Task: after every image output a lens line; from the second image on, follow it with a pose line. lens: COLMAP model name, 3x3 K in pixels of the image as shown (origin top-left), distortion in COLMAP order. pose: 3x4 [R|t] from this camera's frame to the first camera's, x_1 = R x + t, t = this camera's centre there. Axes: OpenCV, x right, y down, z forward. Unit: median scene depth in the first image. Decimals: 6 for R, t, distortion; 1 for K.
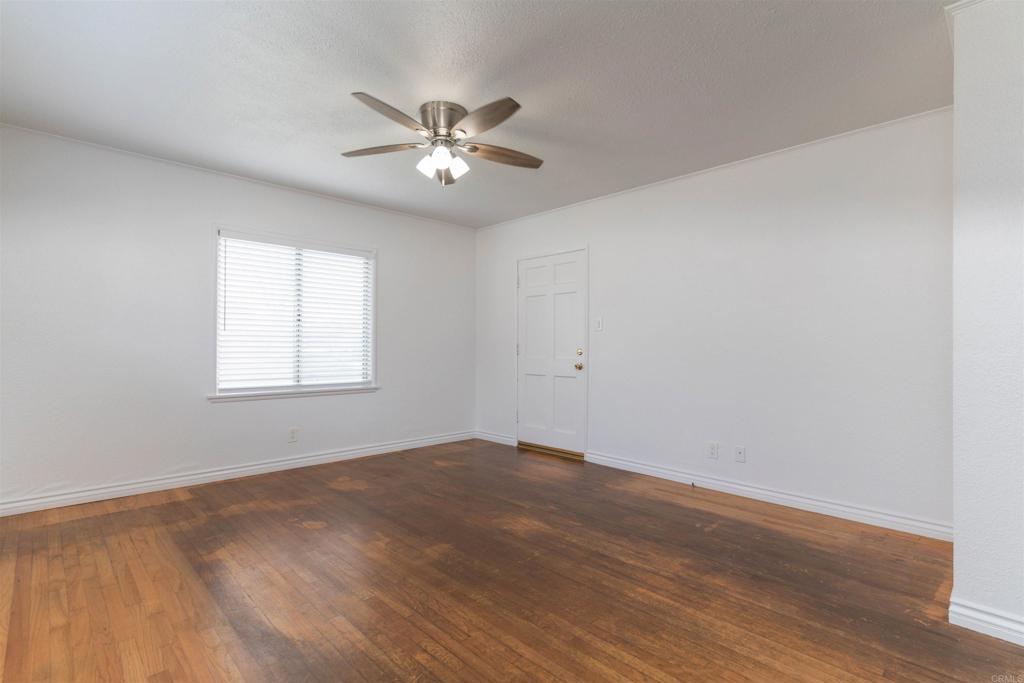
lens RADIAL K [[475.0, 0, 512.0], [0, 475.0, 341.5], [0, 0, 1]] dist [0.001190, 0.000008]
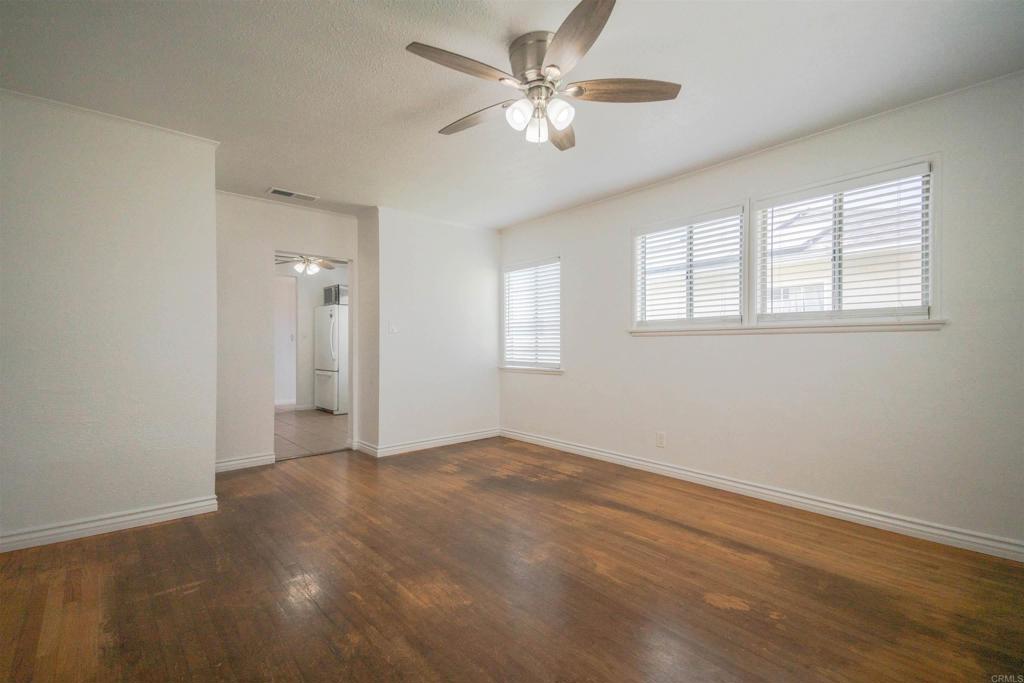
lens RADIAL K [[475.0, 0, 512.0], [0, 475.0, 341.5], [0, 0, 1]] dist [0.001190, 0.000008]
pose [[-0.998014, -0.002219, 0.062956, -0.143677], [-0.003430, 0.999811, -0.019129, 0.015934], [-0.062902, -0.019307, -0.997833, 1.695100]]
